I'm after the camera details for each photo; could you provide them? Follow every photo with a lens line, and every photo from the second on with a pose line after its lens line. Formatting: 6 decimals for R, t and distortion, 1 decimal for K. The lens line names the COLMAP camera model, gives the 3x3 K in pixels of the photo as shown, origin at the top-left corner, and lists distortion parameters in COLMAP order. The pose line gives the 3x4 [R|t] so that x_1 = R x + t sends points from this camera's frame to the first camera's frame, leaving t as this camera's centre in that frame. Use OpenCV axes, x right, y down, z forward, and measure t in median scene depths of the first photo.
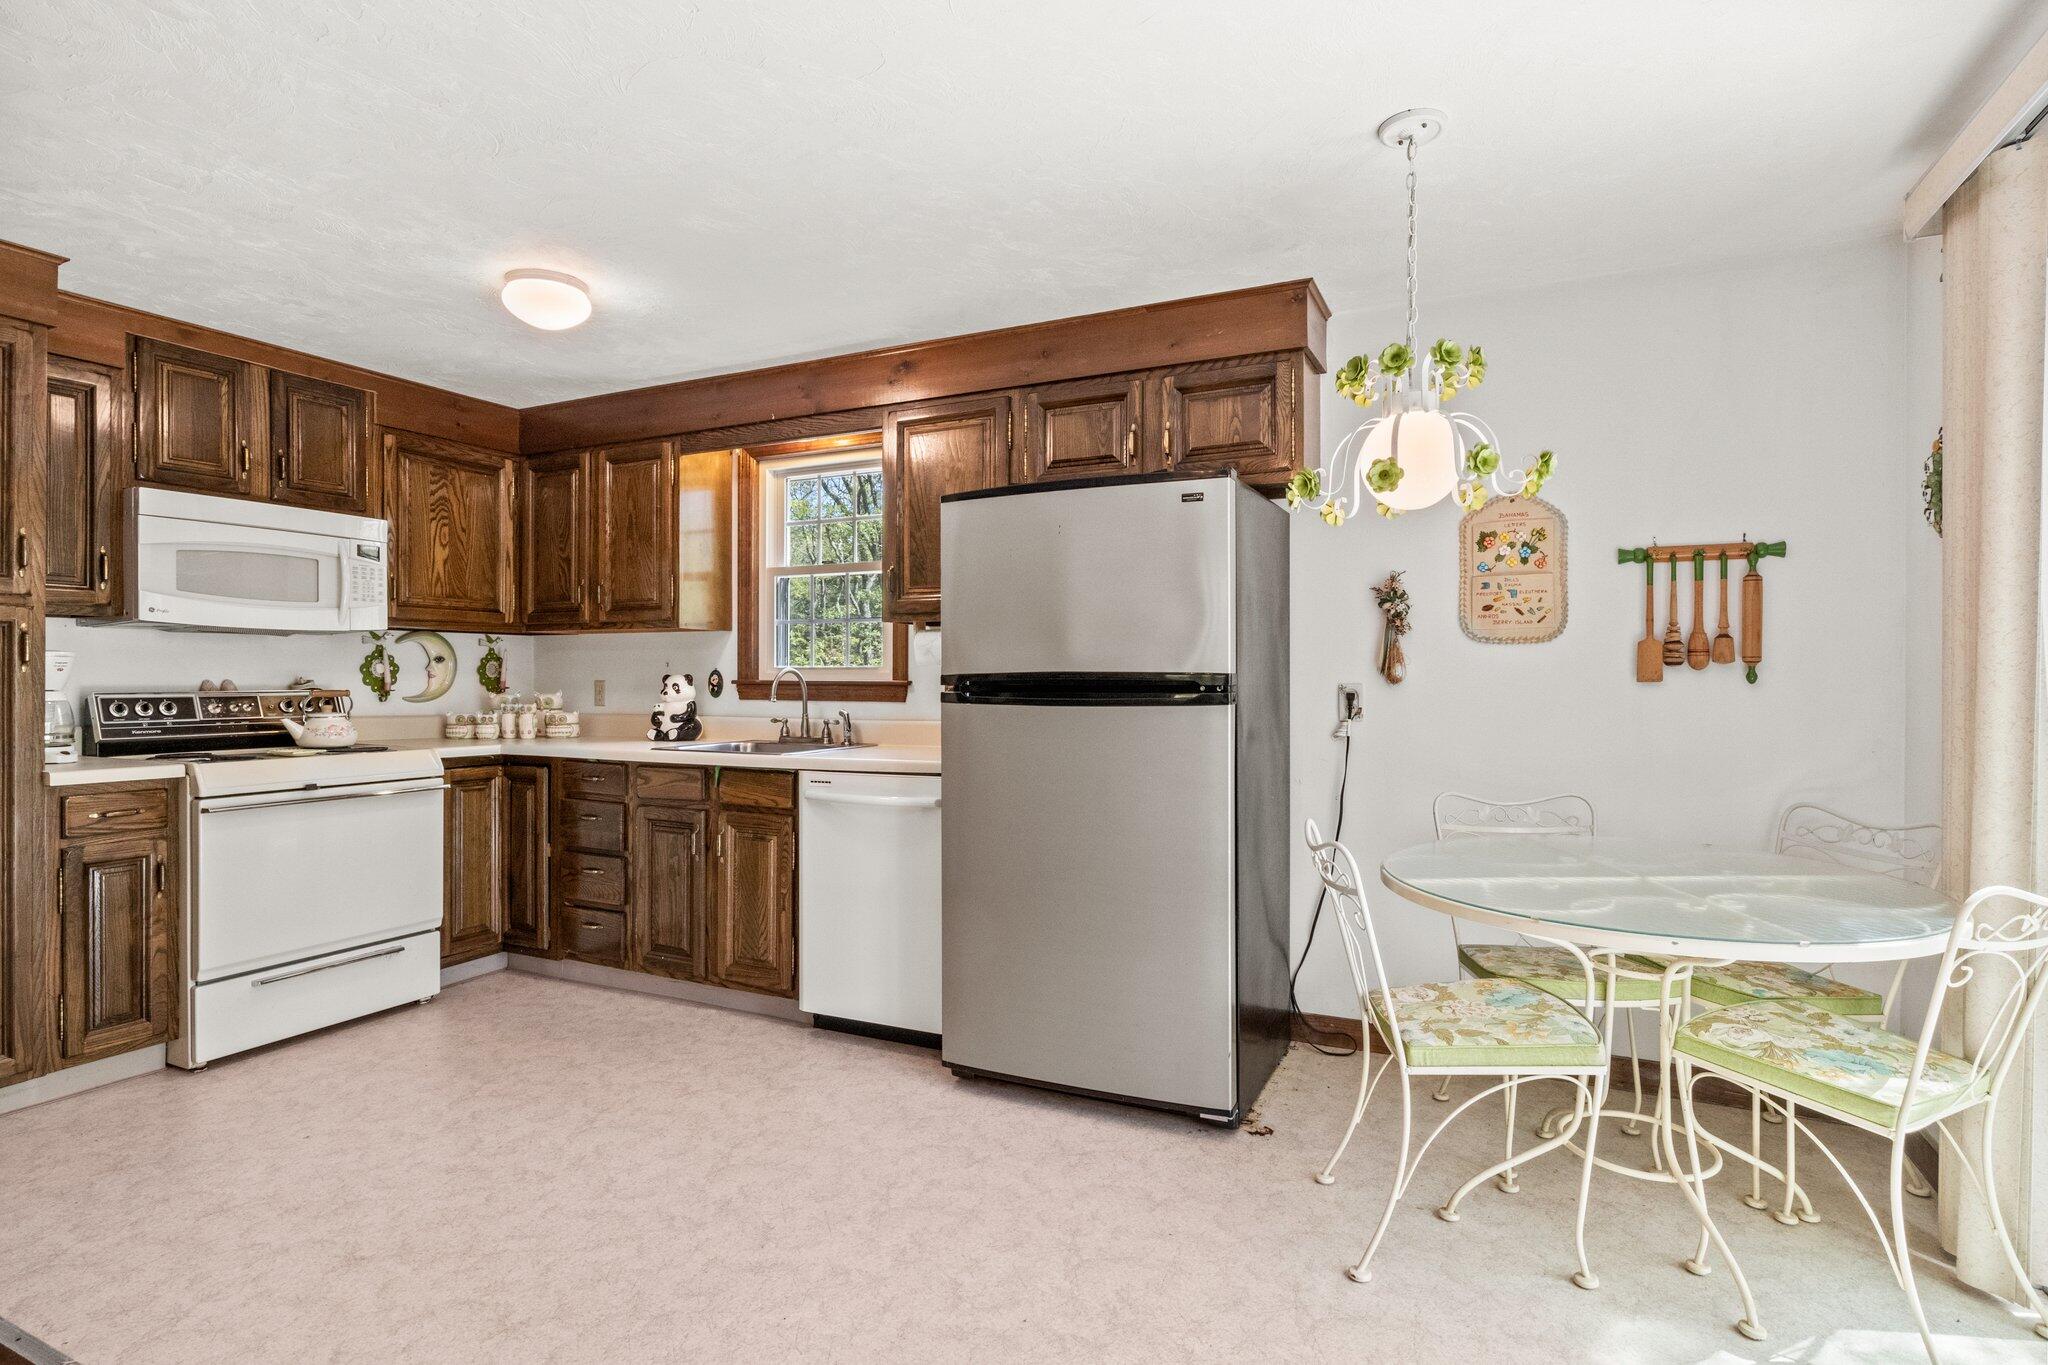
lens RADIAL K [[1034.7, 0, 1070.2], [0, 1034.7, 681.1], [0, 0, 1]] dist [-0.007475, -0.001058]
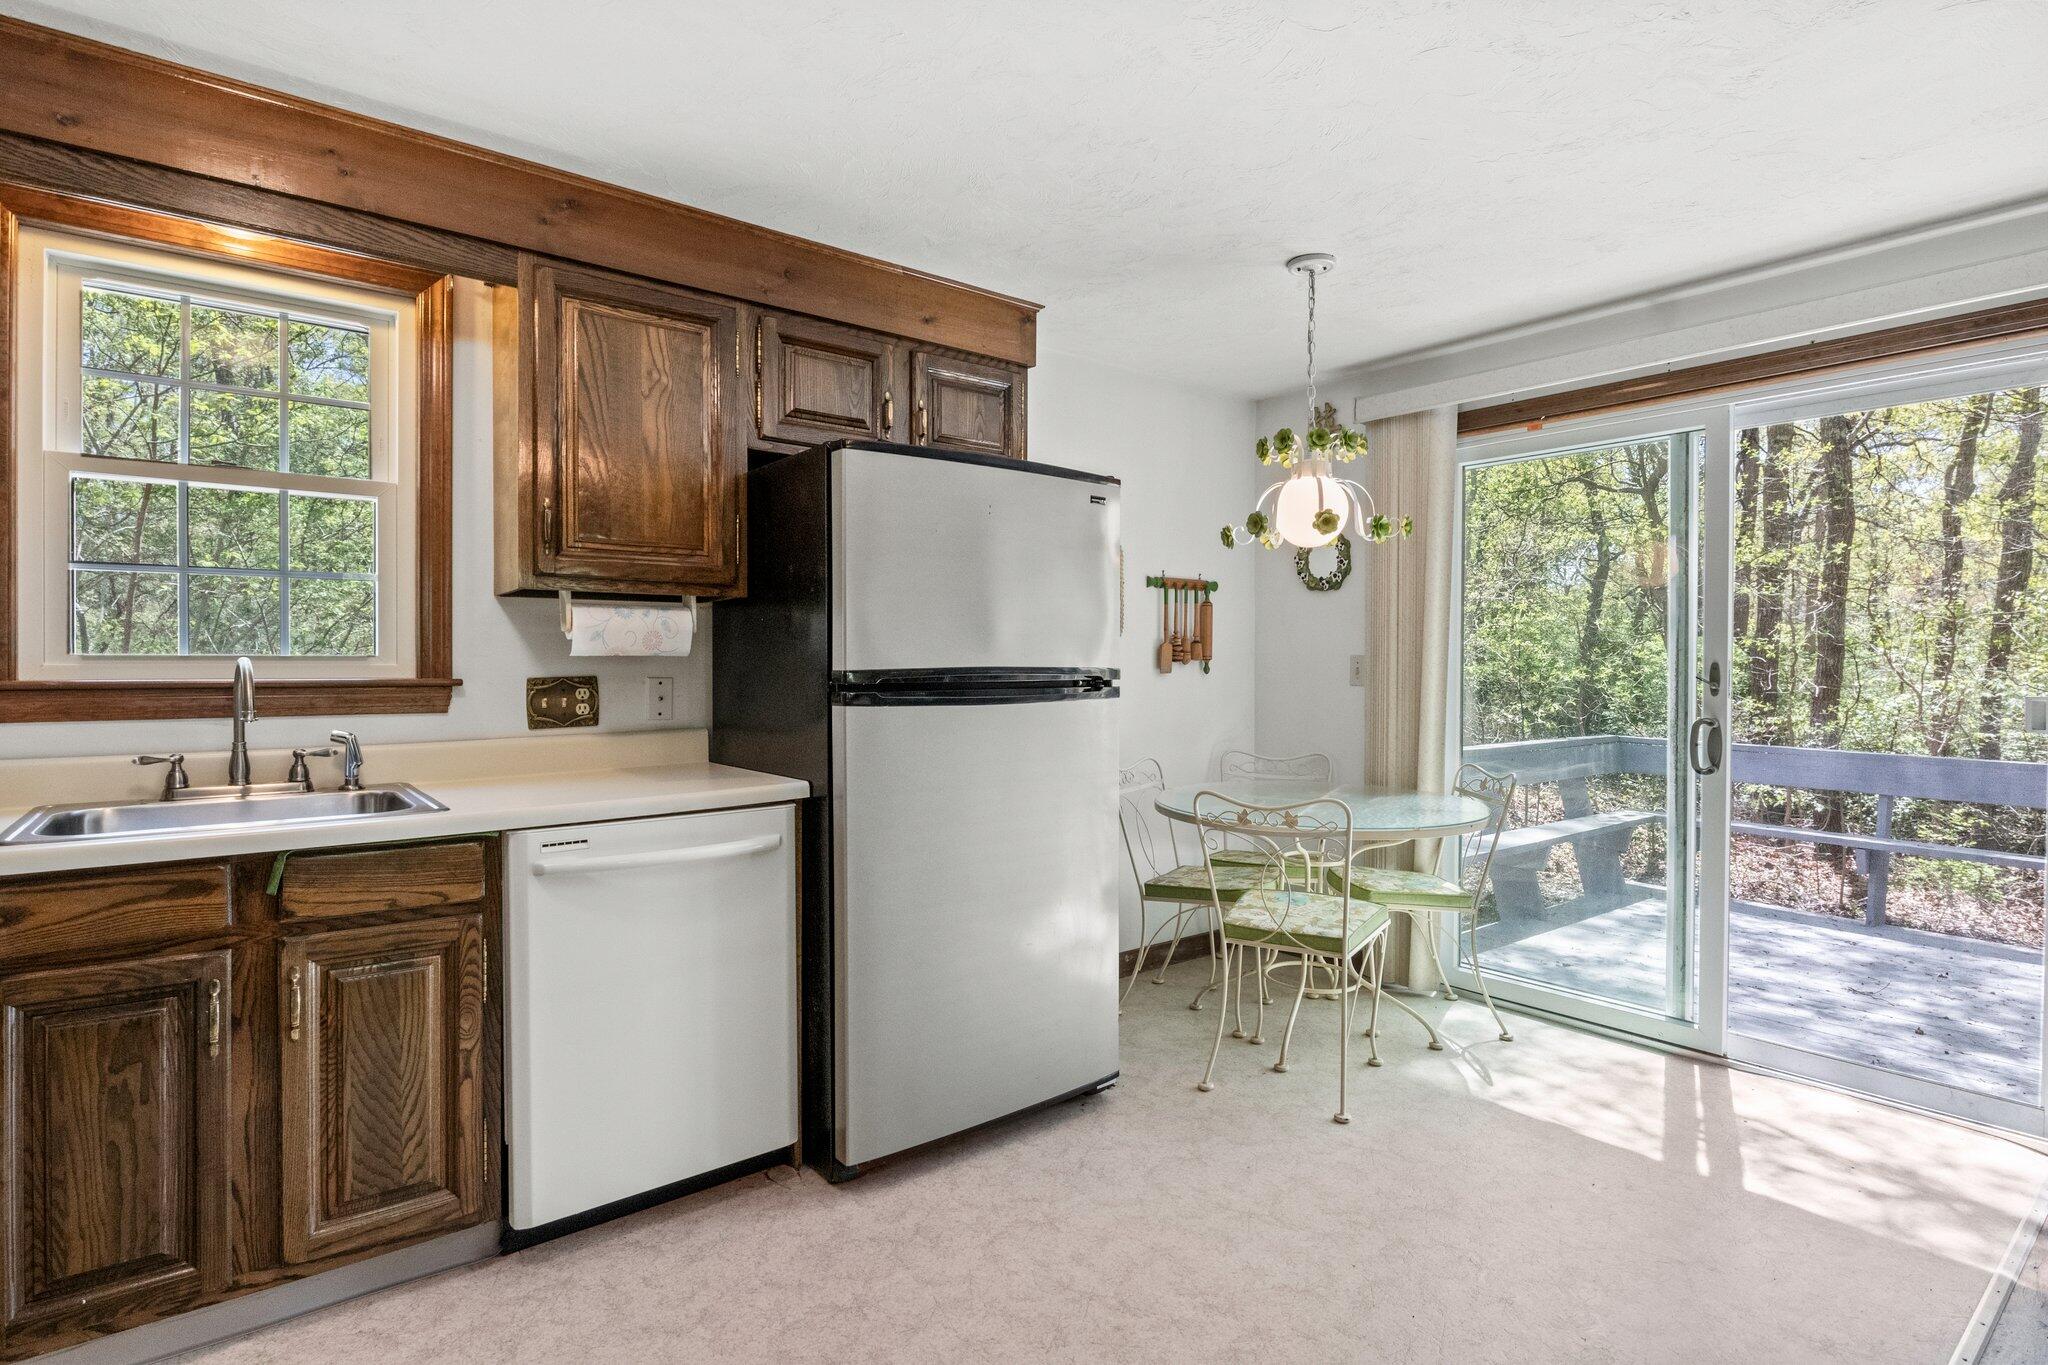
lens RADIAL K [[1034.7, 0, 1004.6], [0, 1034.7, 671.9], [0, 0, 1]] dist [-0.007475, -0.001058]
pose [[0.442732, -0.006343, 0.896631, -0.613396], [0.003662, 0.999979, 0.005265, -0.007062], [-0.896646, 0.000952, 0.442747, 0.441297]]
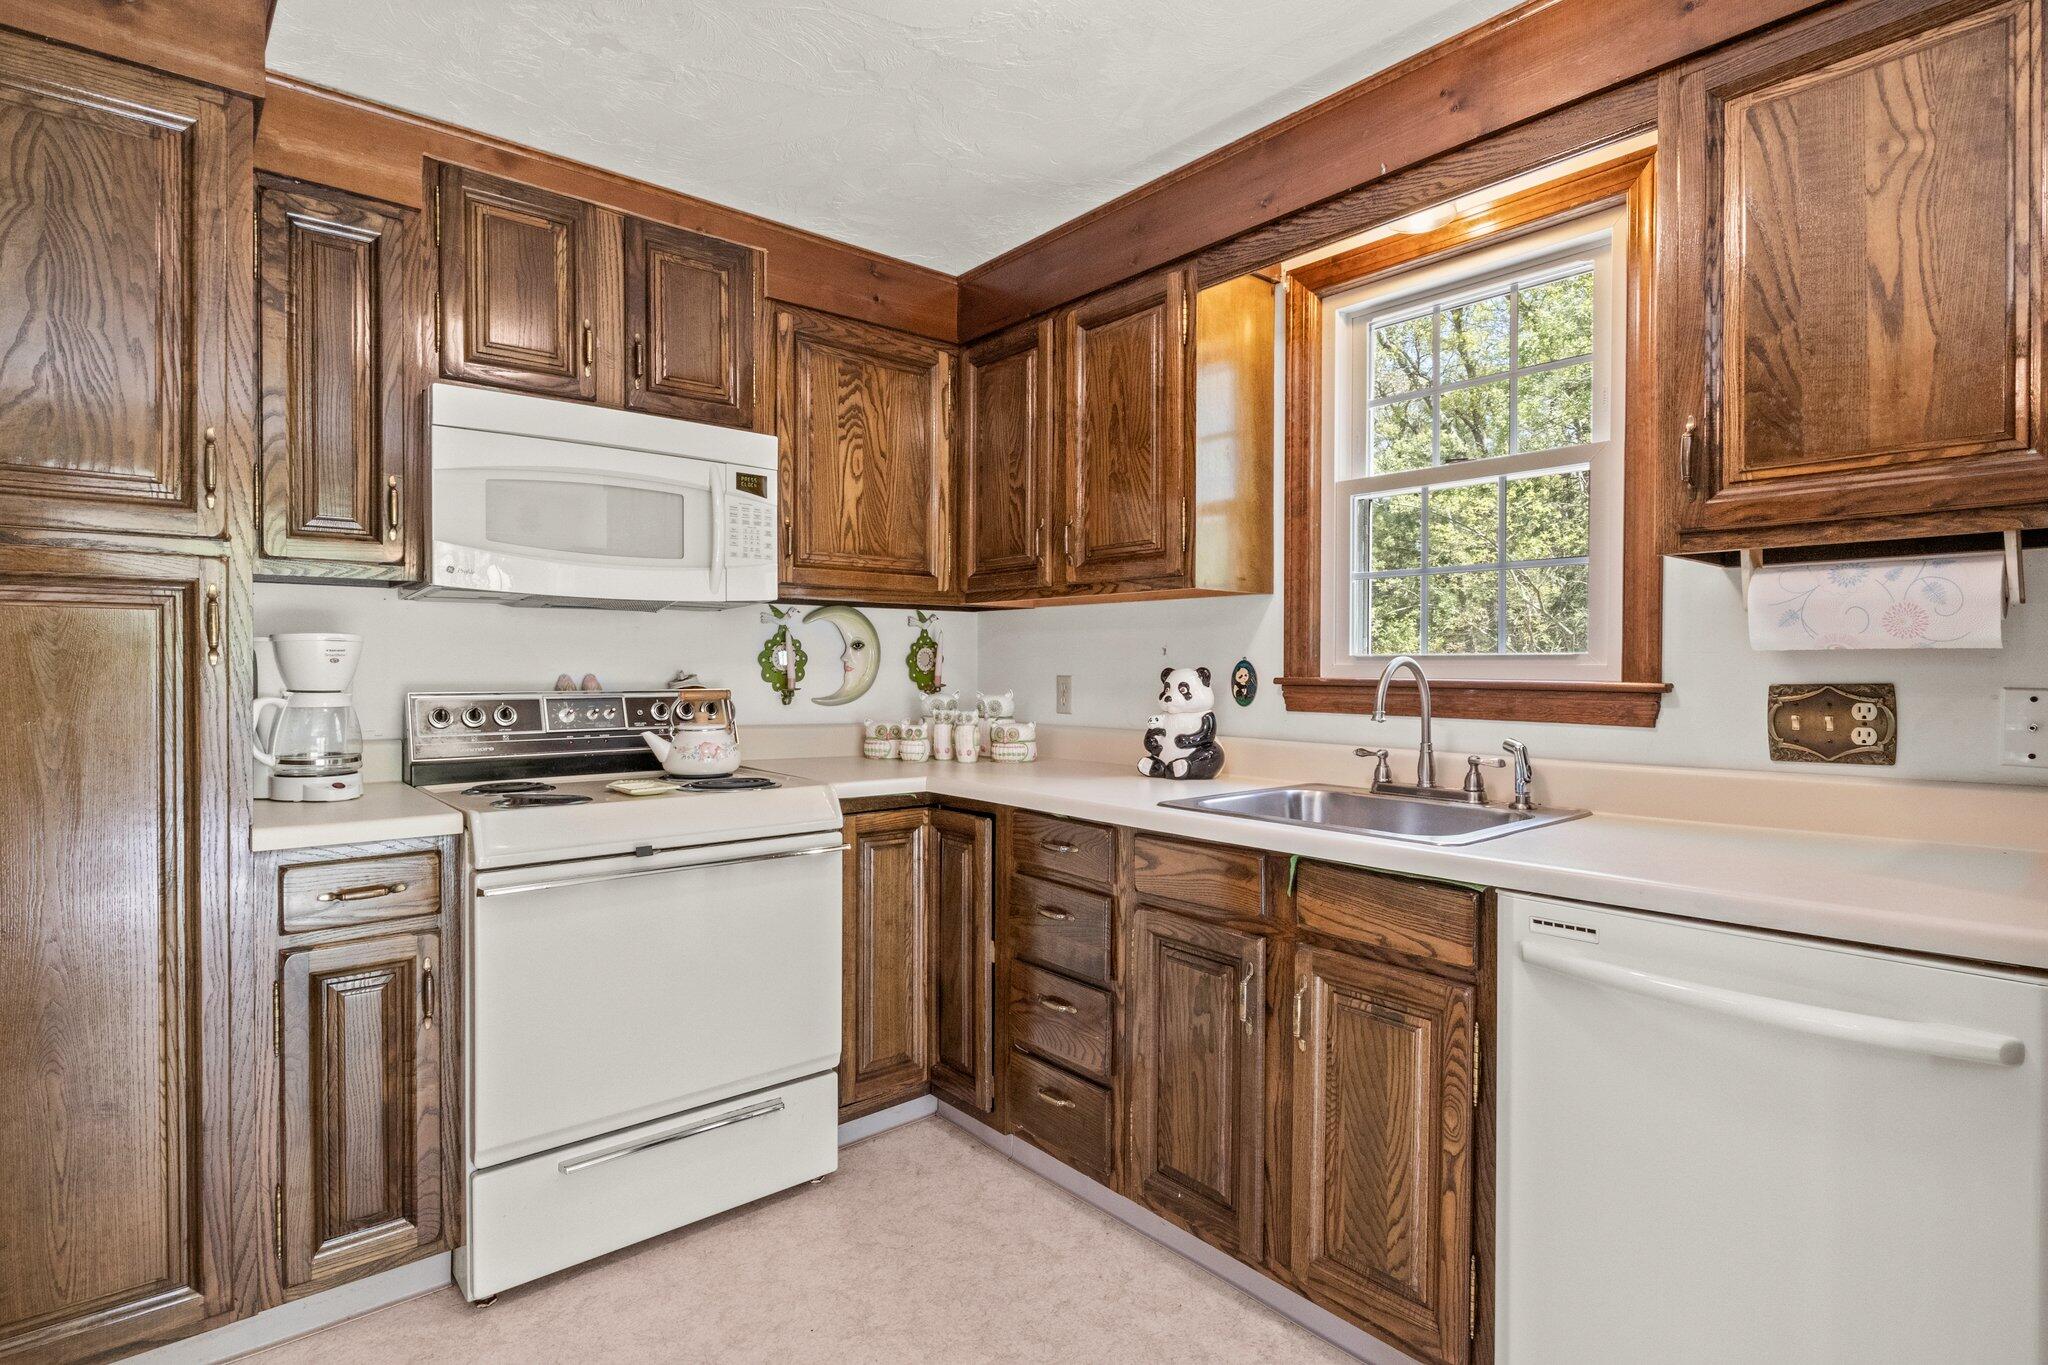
lens RADIAL K [[1034.7, 0, 1074.4], [0, 1034.7, 674.2], [0, 0, 1]] dist [-0.007475, -0.001058]
pose [[0.921550, 0.005223, -0.388224, -0.236721], [-0.003657, 0.999982, 0.004772, -0.006128], [0.388242, -0.002978, 0.921553, 0.482358]]
